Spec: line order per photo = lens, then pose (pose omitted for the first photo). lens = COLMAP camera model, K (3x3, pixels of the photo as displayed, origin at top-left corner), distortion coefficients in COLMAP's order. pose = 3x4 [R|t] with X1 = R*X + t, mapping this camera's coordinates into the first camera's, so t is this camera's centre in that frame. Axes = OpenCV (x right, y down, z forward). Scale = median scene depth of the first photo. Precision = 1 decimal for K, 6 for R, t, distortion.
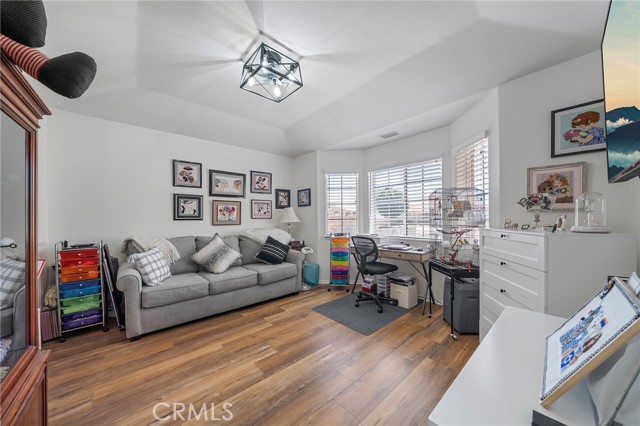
lens RADIAL K [[220.9, 0, 315.6], [0, 220.9, 221.2], [0, 0, 1]] dist [-0.000862, -0.000053]
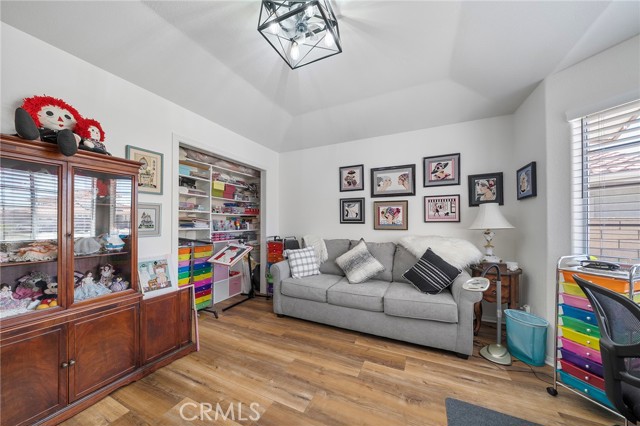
lens RADIAL K [[220.9, 0, 315.6], [0, 220.9, 221.2], [0, 0, 1]] dist [-0.000862, -0.000053]
pose [[0.400016, 0.000754, -0.916508, 0.282389], [-0.014764, 0.999875, -0.005621, -0.006751], [0.916389, 0.015780, 0.399977, 0.437020]]
